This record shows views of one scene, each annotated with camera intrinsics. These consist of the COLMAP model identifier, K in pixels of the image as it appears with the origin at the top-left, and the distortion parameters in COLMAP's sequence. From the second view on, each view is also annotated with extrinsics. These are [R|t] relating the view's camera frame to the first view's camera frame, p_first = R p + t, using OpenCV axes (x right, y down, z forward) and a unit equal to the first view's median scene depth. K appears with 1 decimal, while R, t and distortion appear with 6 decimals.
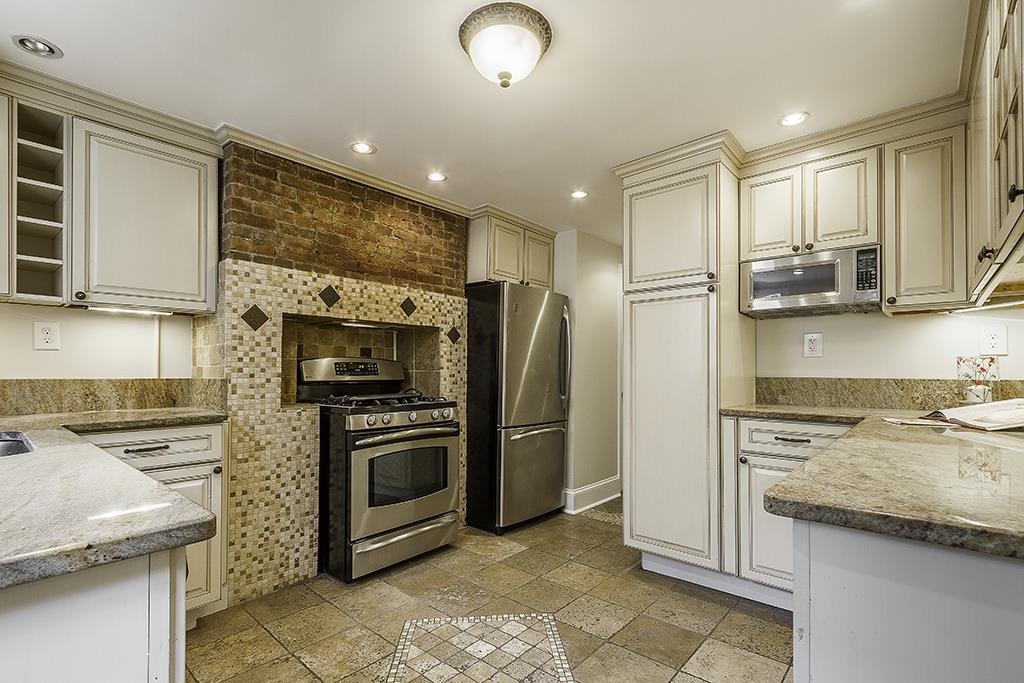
lens RADIAL K [[468.2, 0, 513.0], [0, 468.2, 334.1], [0, 0, 1]] dist [0.000306, 0.000022]
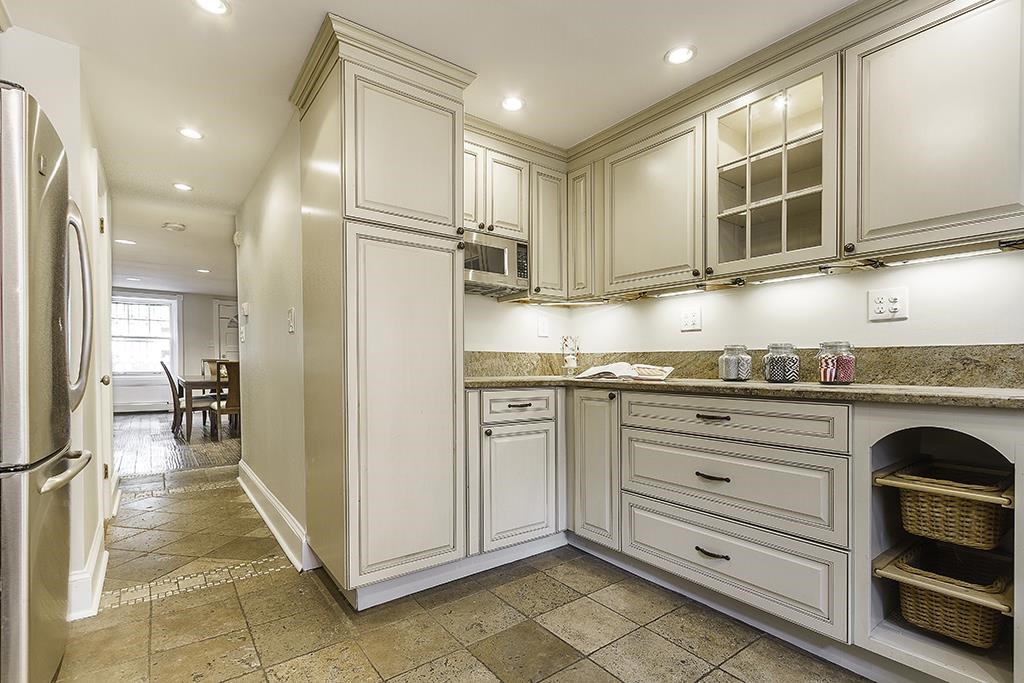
lens RADIAL K [[477.8, 0, 510.1], [0, 477.8, 355.8], [0, 0, 1]] dist [-0.003369, -0.000863]
pose [[0.202858, 0.010143, 0.979156, -0.427482], [-0.085668, 0.996296, 0.007428, 0.093067], [-0.975454, -0.085390, 0.202975, 0.711705]]
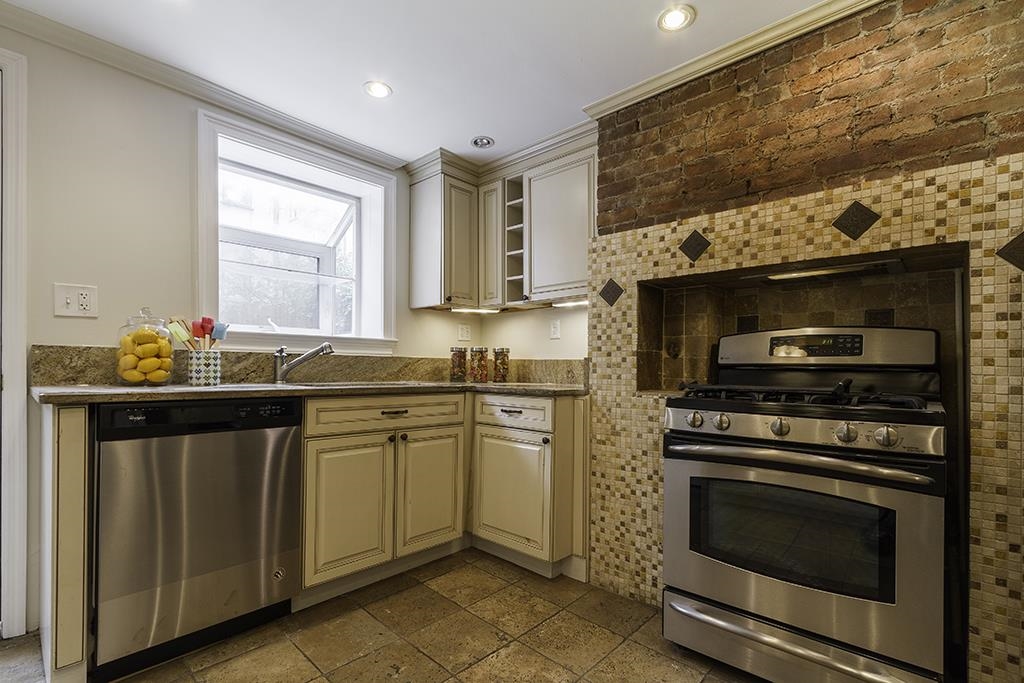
lens RADIAL K [[472.0, 0, 508.6], [0, 472.0, 353.1], [0, 0, 1]] dist [0.001172, 0.000187]
pose [[-0.018789, -0.030089, -0.999371, 0.381013], [0.067195, 0.997249, -0.031288, 0.099268], [0.997563, -0.067741, -0.016715, 0.790272]]
